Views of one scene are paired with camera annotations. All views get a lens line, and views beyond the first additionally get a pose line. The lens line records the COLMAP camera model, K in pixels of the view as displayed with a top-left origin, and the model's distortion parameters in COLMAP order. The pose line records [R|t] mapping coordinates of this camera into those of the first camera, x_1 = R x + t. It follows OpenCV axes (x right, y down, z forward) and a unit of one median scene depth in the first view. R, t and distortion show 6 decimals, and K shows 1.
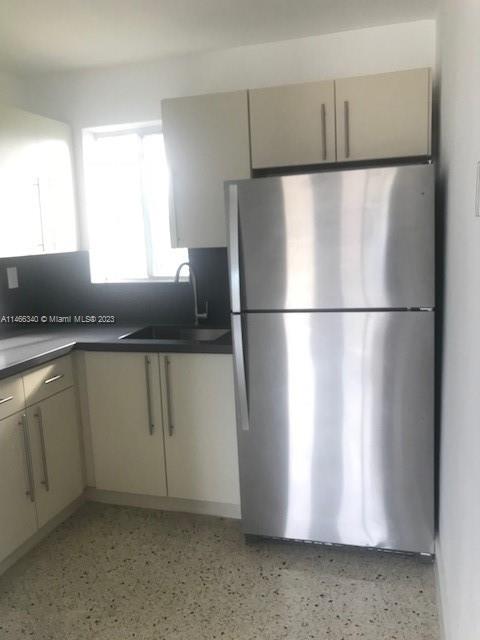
lens RADIAL K [[528.3, 0, 246.2], [0, 528.3, 325.4], [0, 0, 1]] dist [0.015156, -0.024132]
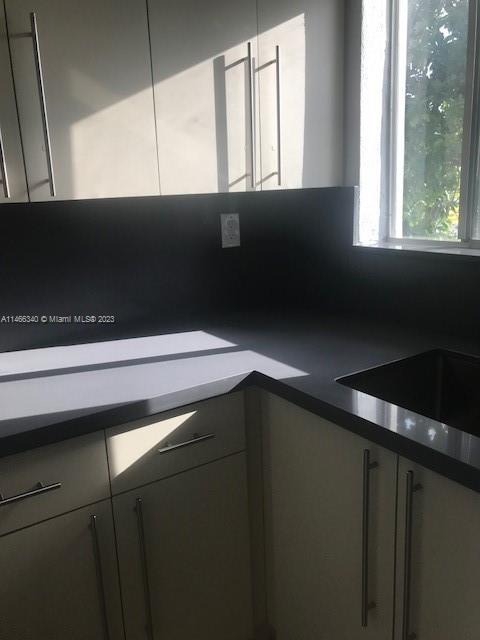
lens RADIAL K [[528.3, 0, 254.0], [0, 528.3, 305.7], [0, 0, 1]] dist [0.015156, -0.024132]
pose [[0.768169, 0.145881, -0.623406, -0.020560], [-0.101838, 0.989140, 0.105979, -0.081351], [0.632096, -0.017924, 0.774683, 0.614545]]
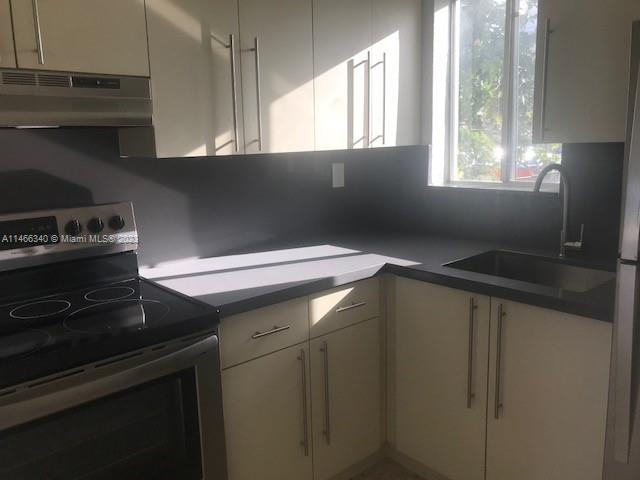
lens RADIAL K [[528.3, 0, 315.3], [0, 528.3, 236.6], [0, 0, 1]] dist [0.015156, -0.024132]
pose [[0.839237, 0.111736, -0.532162, -0.000951], [-0.098537, 0.993708, 0.053249, -0.037251], [0.534763, 0.007749, 0.844967, 0.289003]]
